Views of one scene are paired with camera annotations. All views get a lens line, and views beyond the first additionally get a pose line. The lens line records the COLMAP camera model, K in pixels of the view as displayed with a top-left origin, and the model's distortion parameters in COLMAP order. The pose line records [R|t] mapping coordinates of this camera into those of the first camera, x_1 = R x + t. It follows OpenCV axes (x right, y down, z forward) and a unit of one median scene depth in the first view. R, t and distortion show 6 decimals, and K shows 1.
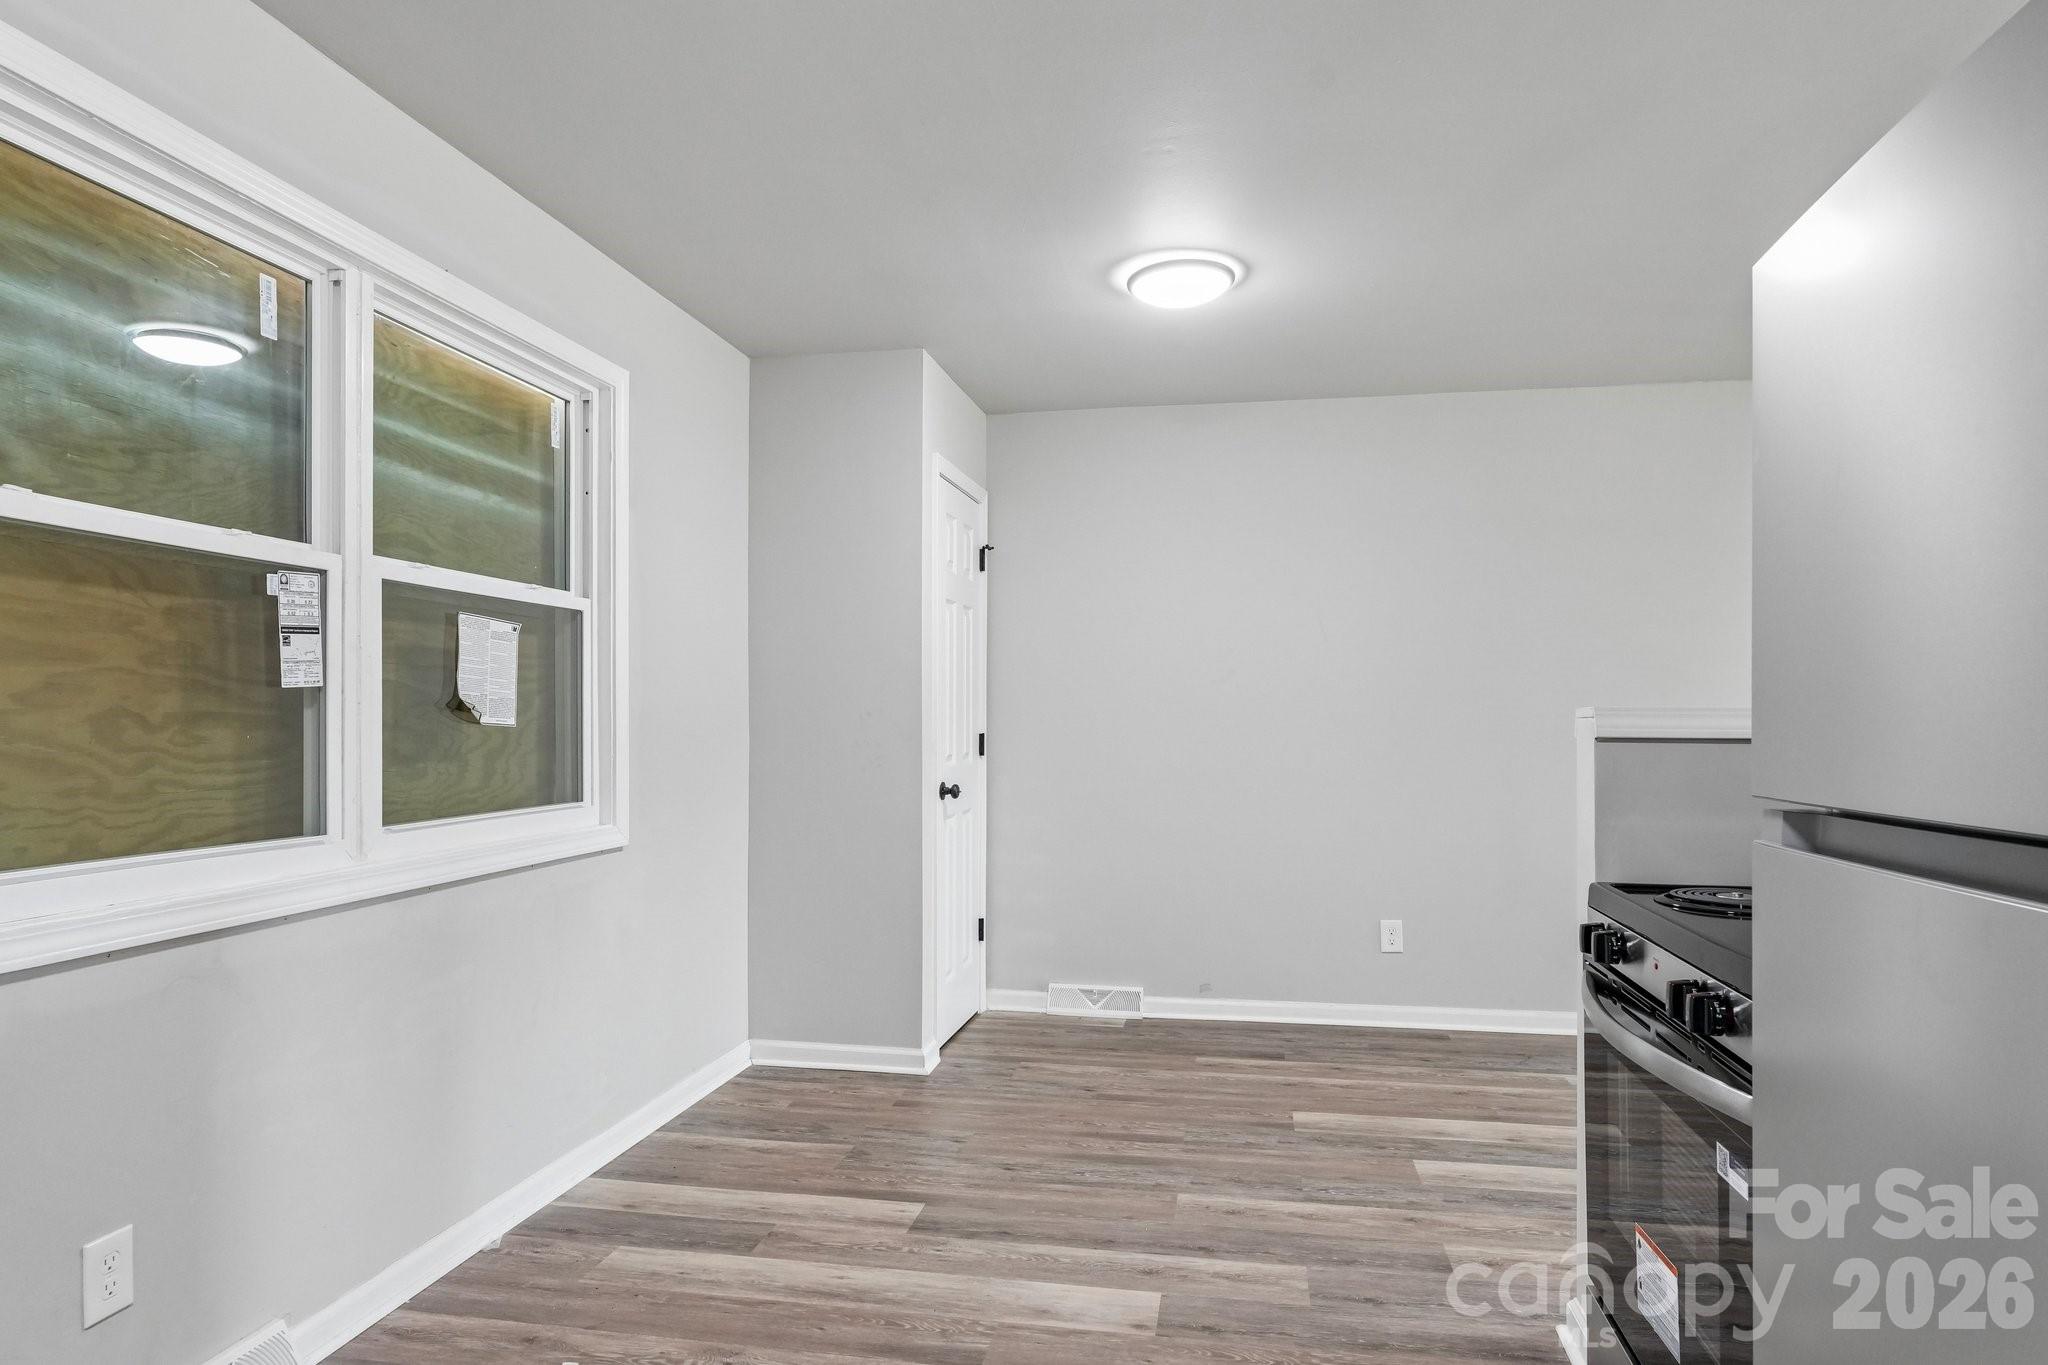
lens RADIAL K [[1214.5, 0, 1038.7], [0, 1214.5, 724.5], [0, 0, 1]] dist [0.003603, 0.000020]
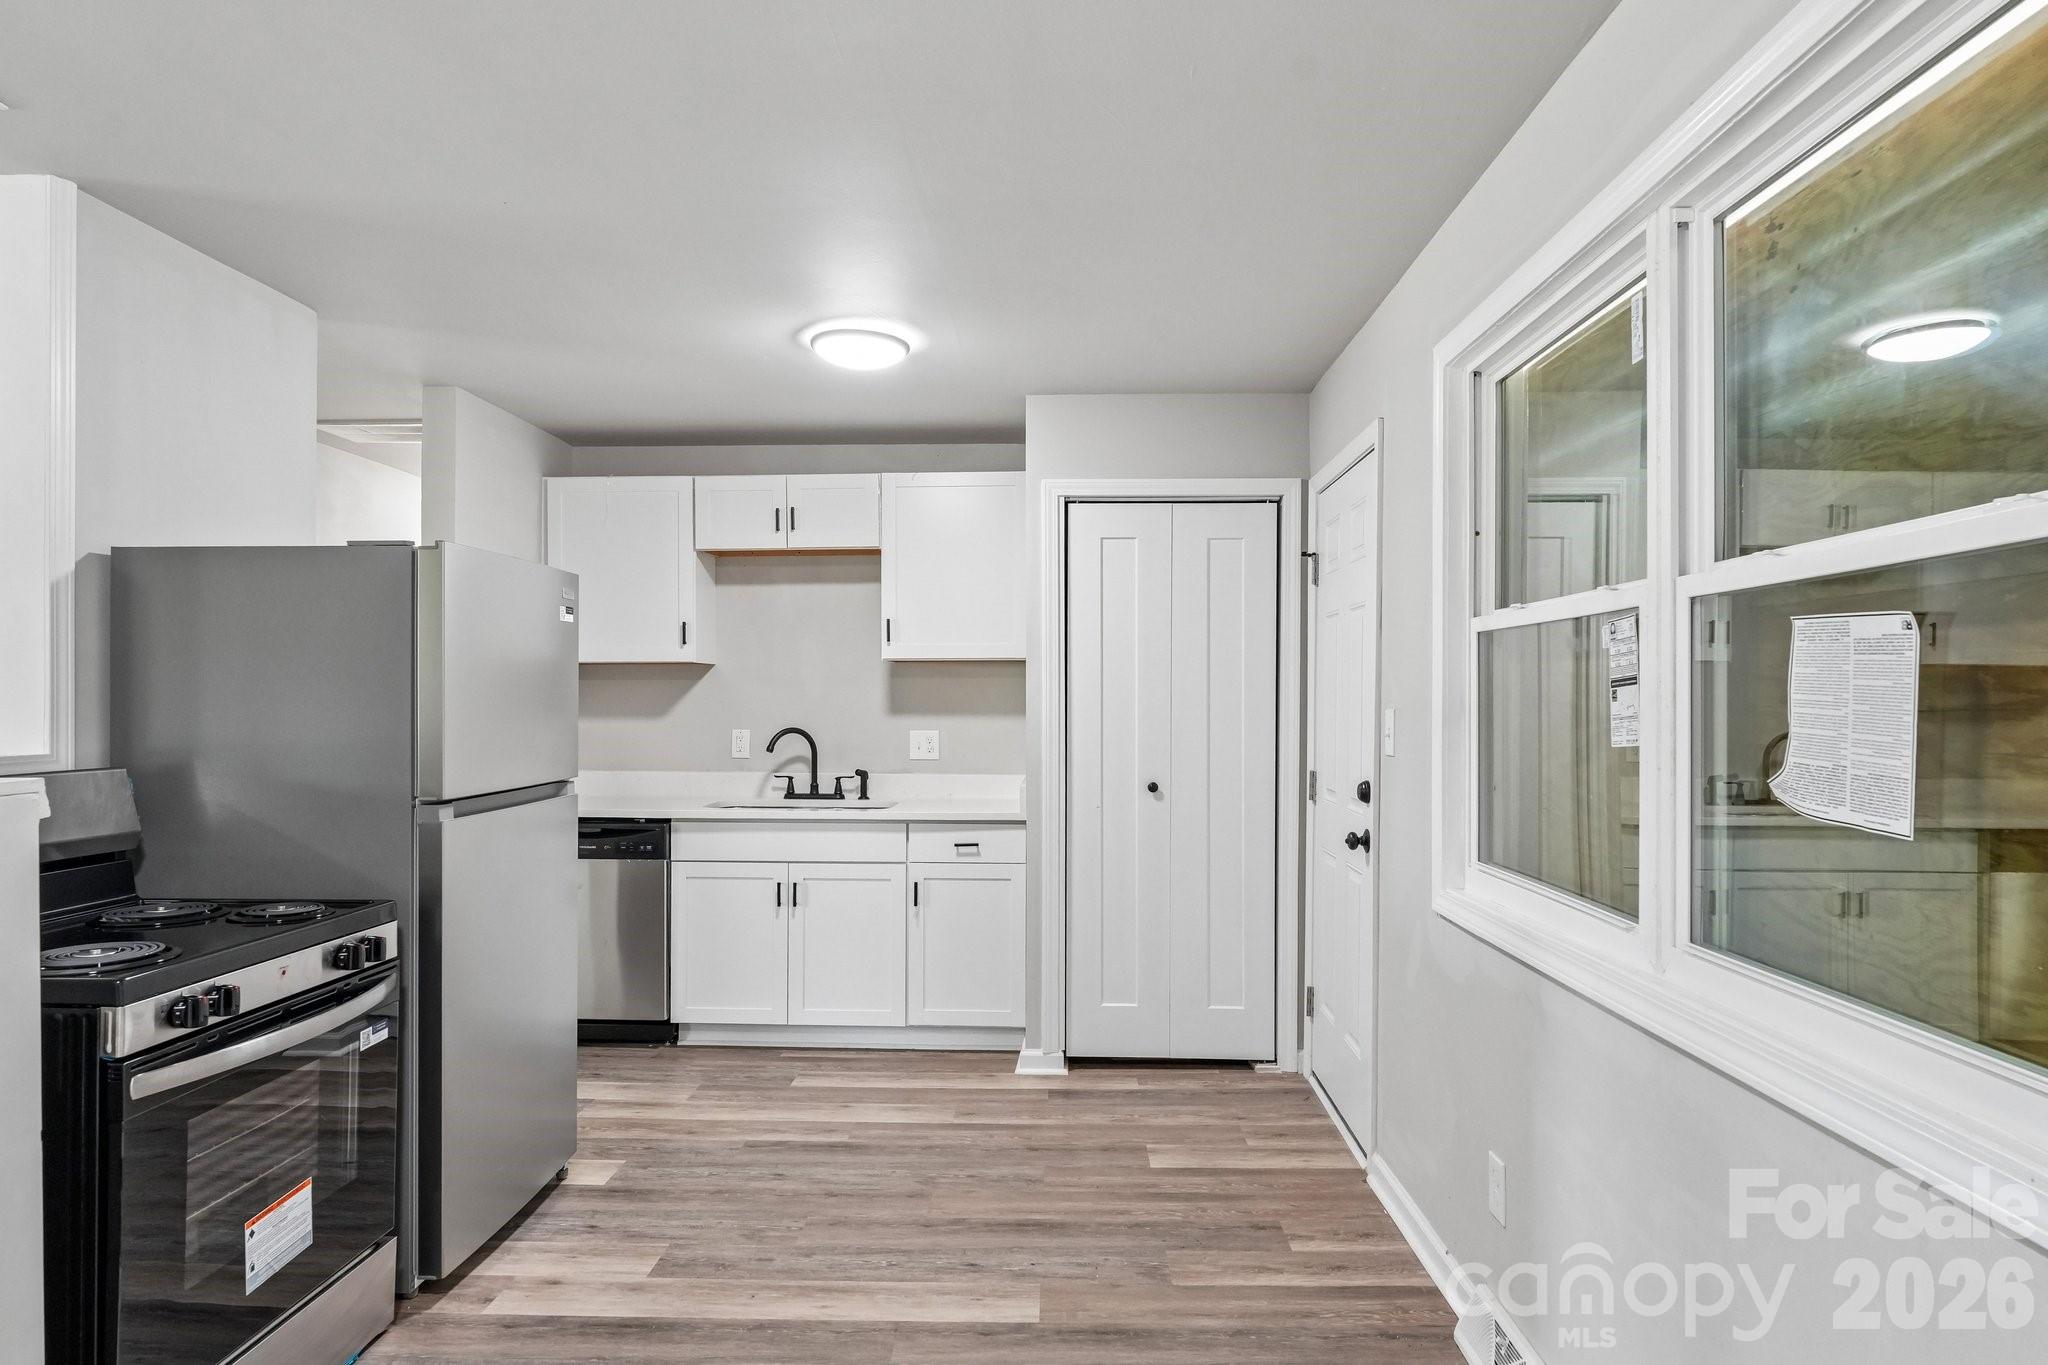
lens RADIAL K [[1214.5, 0, 1022.3], [0, 1214.5, 696.9], [0, 0, 1]] dist [0.003603, 0.000020]
pose [[-0.989832, -0.003182, -0.142206, -0.045151], [-0.003126, 0.999995, -0.000622, -0.058762], [0.142207, -0.000171, -0.989837, 1.641550]]
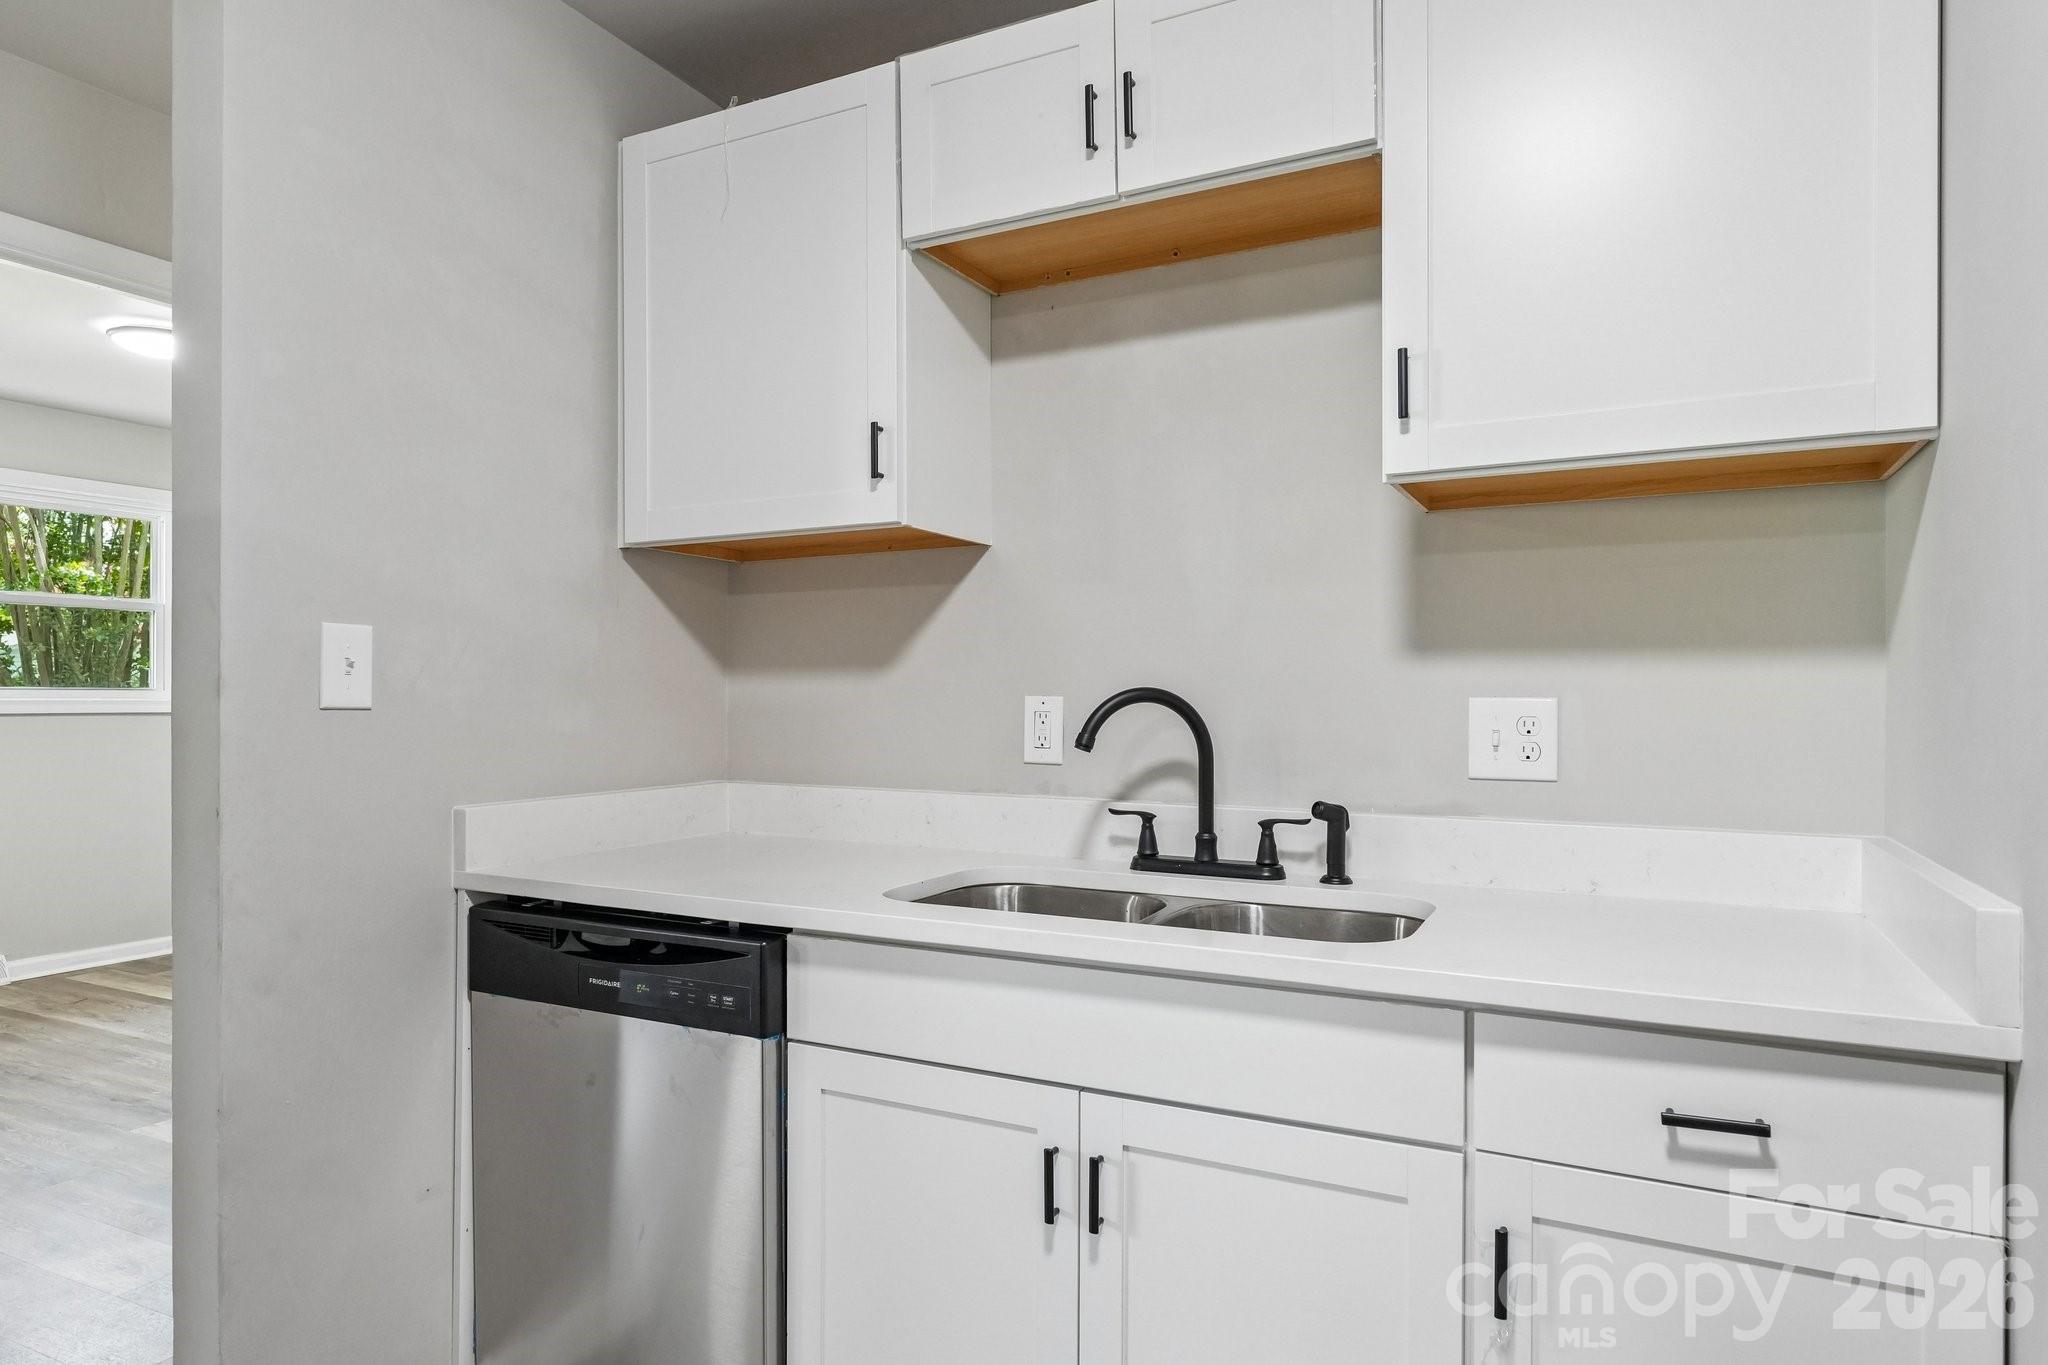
lens RADIAL K [[1214.5, 0, 1034.2], [0, 1214.5, 705.7], [0, 0, 1]] dist [0.003603, 0.000020]
pose [[-0.962845, -0.005618, 0.269997, -0.095860], [-0.004229, 0.999975, 0.005726, -0.000057], [-0.270022, 0.004372, -0.962844, 0.343635]]
